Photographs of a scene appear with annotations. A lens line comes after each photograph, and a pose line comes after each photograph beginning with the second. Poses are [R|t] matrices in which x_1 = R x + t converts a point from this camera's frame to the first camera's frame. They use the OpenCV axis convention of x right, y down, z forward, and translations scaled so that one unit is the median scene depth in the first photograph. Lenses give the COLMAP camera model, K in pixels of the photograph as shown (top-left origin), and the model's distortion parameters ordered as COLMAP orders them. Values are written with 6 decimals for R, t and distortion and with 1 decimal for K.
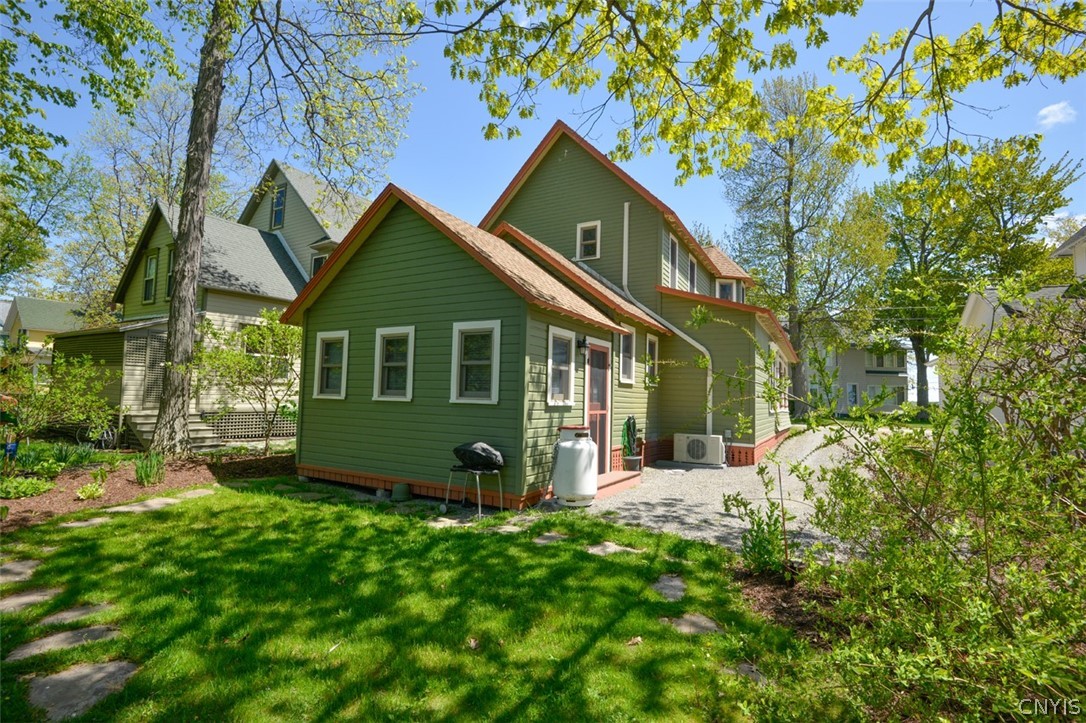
lens RADIAL K [[500.0, 0, 544.7], [0, 500.0, 363.3], [0, 0, 1]] dist [0.001001, -0.000097]
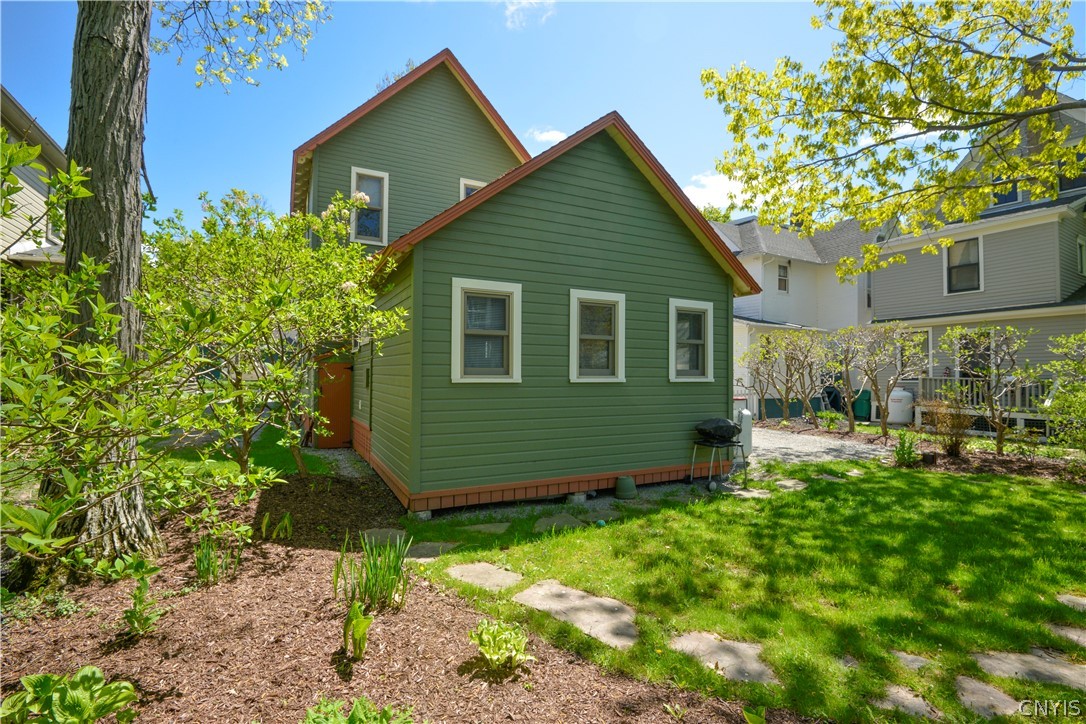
lens RADIAL K [[500.0, 0, 544.7], [0, 500.0, 362.0], [0, 0, 1]] dist [0.001001, -0.000097]
pose [[0.529436, -0.005549, 0.848332, -0.956309], [-0.048731, 0.998129, 0.036942, 0.014982], [-0.846949, -0.060899, 0.528175, 0.587603]]
